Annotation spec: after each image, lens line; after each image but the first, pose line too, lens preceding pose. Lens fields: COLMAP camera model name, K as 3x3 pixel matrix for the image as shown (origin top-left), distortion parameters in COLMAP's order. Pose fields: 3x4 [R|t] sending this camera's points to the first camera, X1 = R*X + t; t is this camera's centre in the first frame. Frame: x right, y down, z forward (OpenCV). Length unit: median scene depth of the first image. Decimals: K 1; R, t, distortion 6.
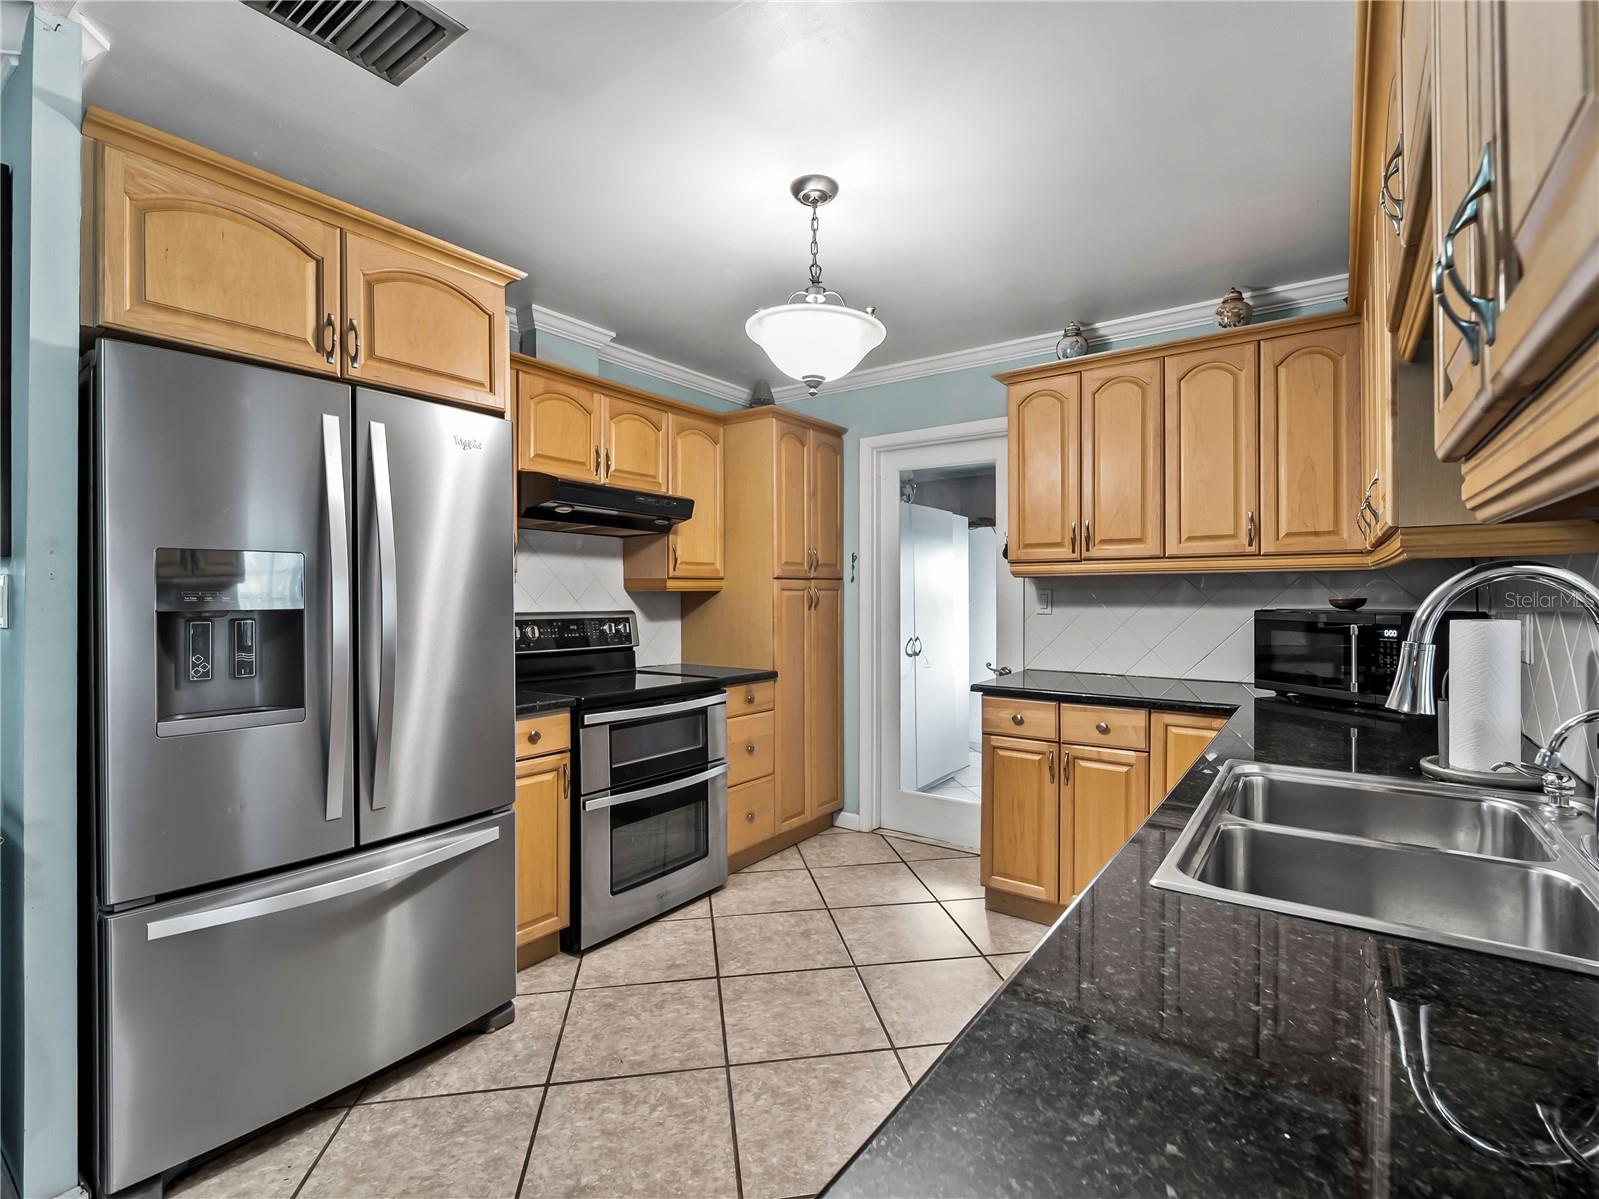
lens RADIAL K [[738.6, 0, 795.2], [0, 738.6, 600.3], [0, 0, 1]] dist [0.000259, -0.000412]
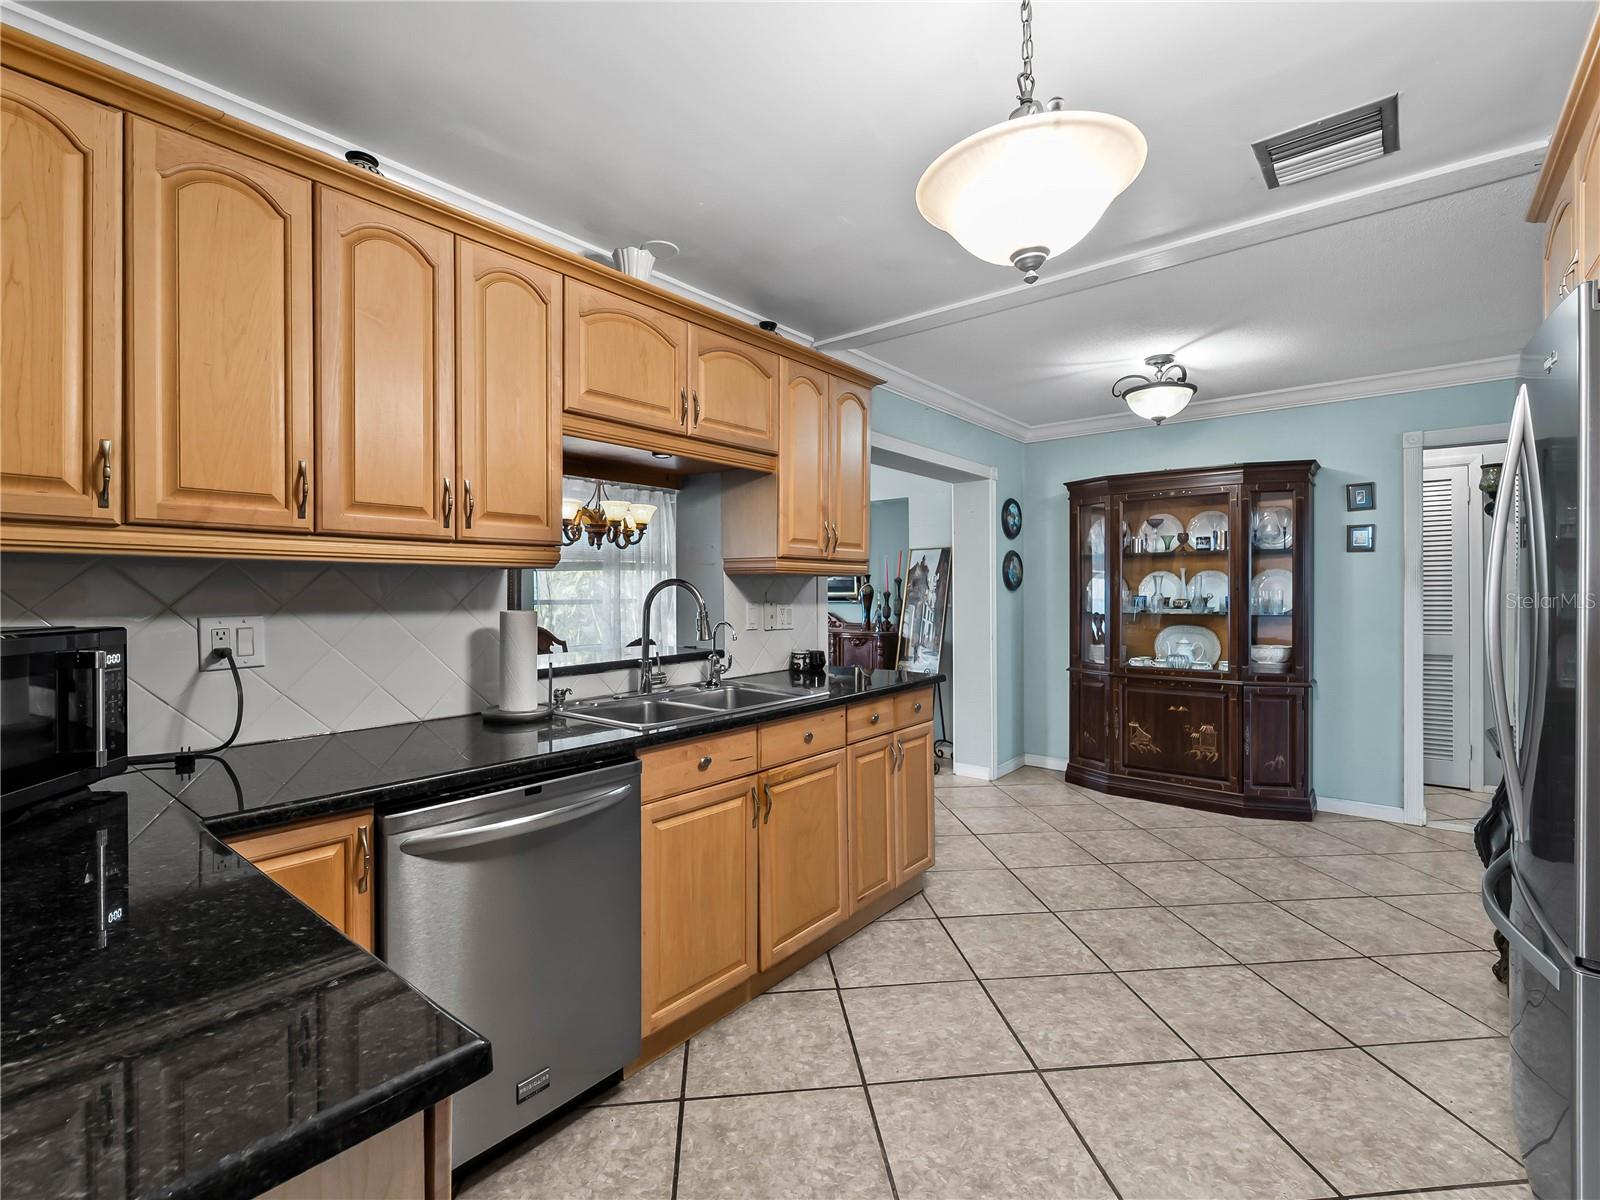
lens RADIAL K [[739.1, 0, 808.6], [0, 739.1, 588.2], [0, 0, 1]] dist [0.000259, -0.000412]
pose [[-0.999105, 0.001736, 0.042254, 0.155420], [0.002176, 0.999944, 0.010376, -0.017963], [-0.042234, 0.010459, -0.999053, 1.314396]]
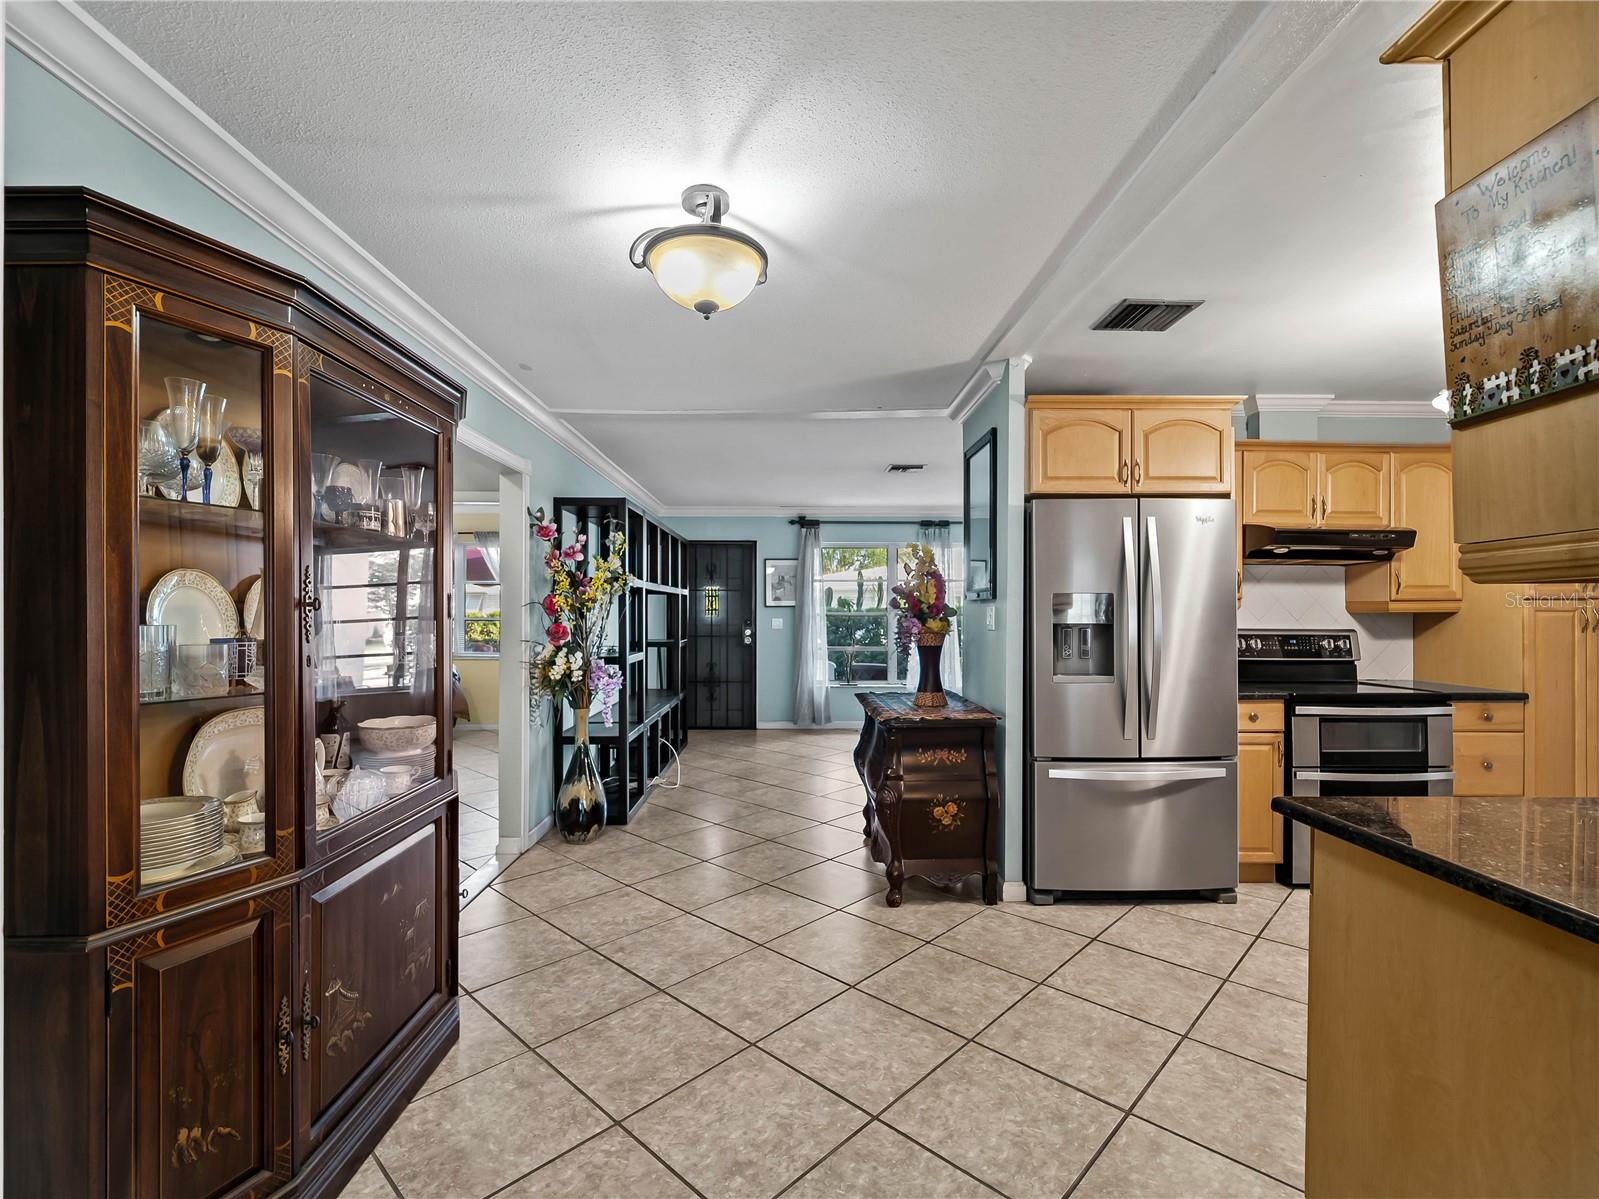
lens RADIAL K [[738.6, 0, 806.6], [0, 738.6, 609.2], [0, 0, 1]] dist [0.000259, -0.000412]
pose [[0.613946, -0.002858, -0.789343, 0.214343], [-0.007159, 0.999932, -0.009189, -0.000863], [0.789316, 0.011293, 0.613884, -0.489940]]
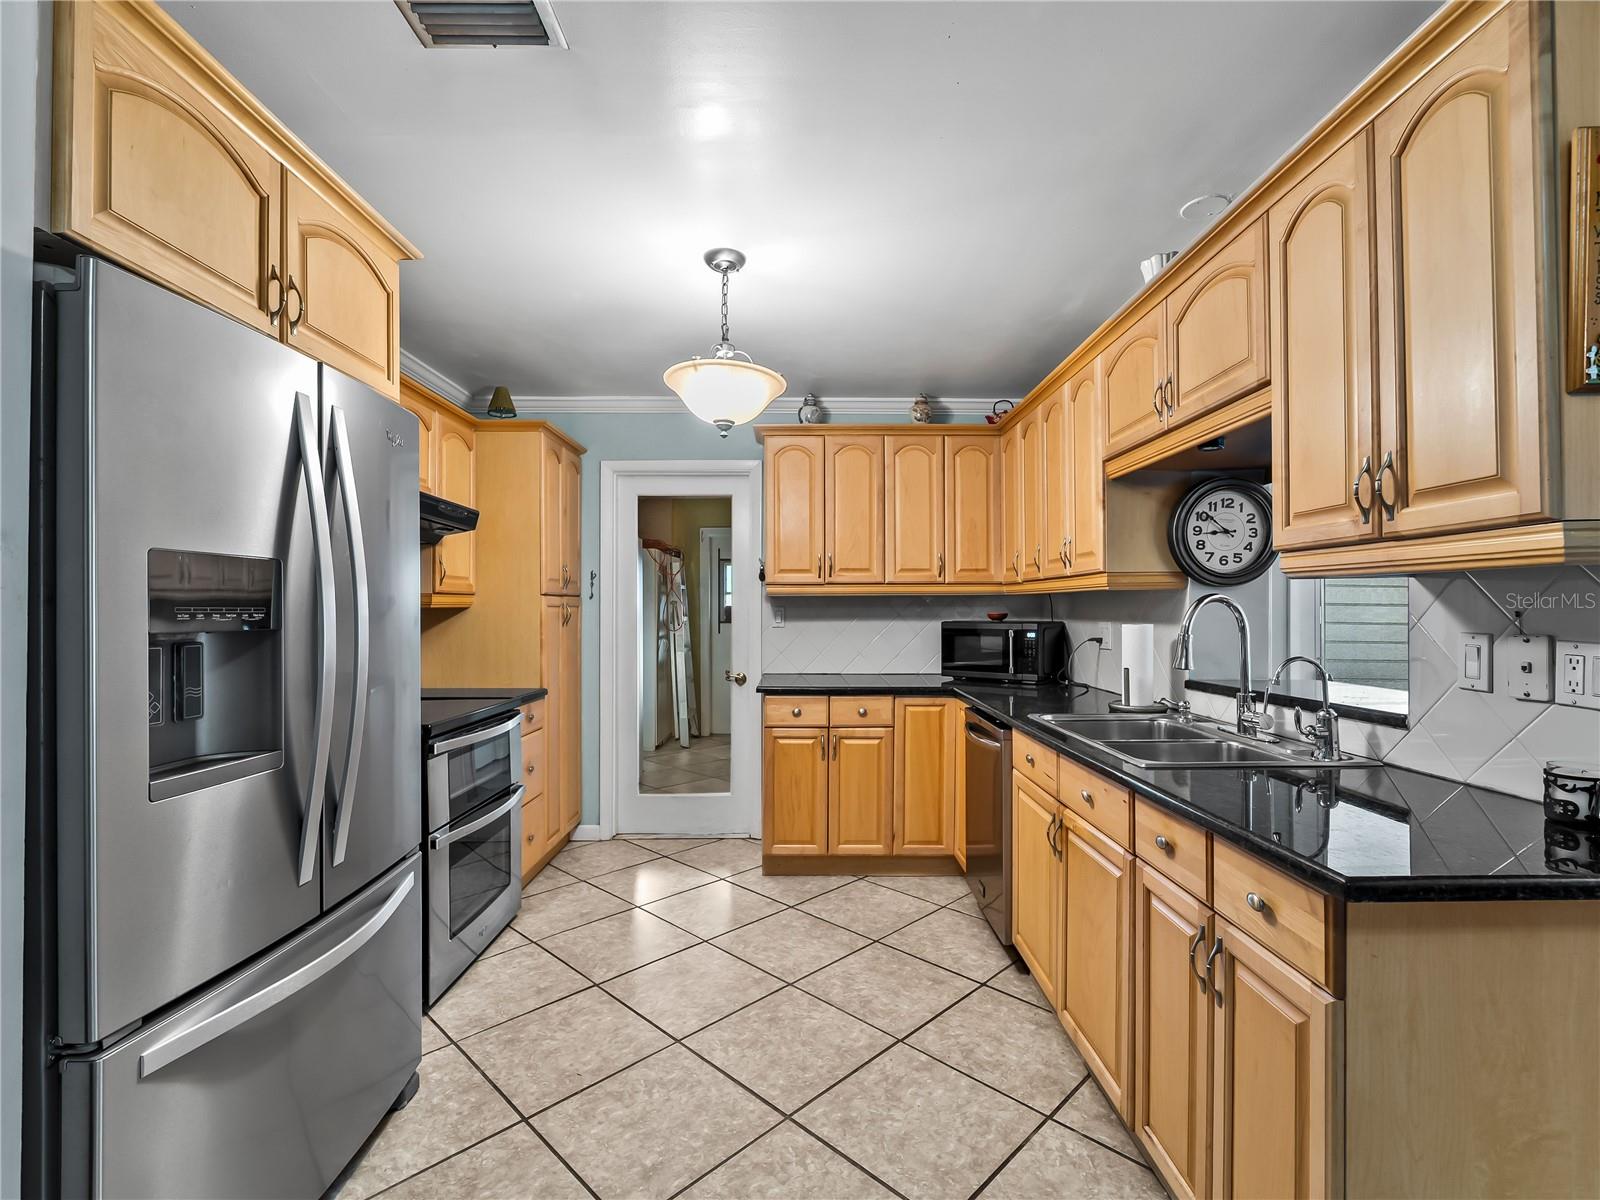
lens RADIAL K [[739.1, 0, 792.7], [0, 739.1, 612.1], [0, 0, 1]] dist [0.000259, -0.000412]
pose [[0.808594, -0.001141, 0.588365, -0.445128], [0.005045, 0.999975, -0.004994, 0.000250], [-0.588345, 0.007007, 0.808580, 0.006873]]
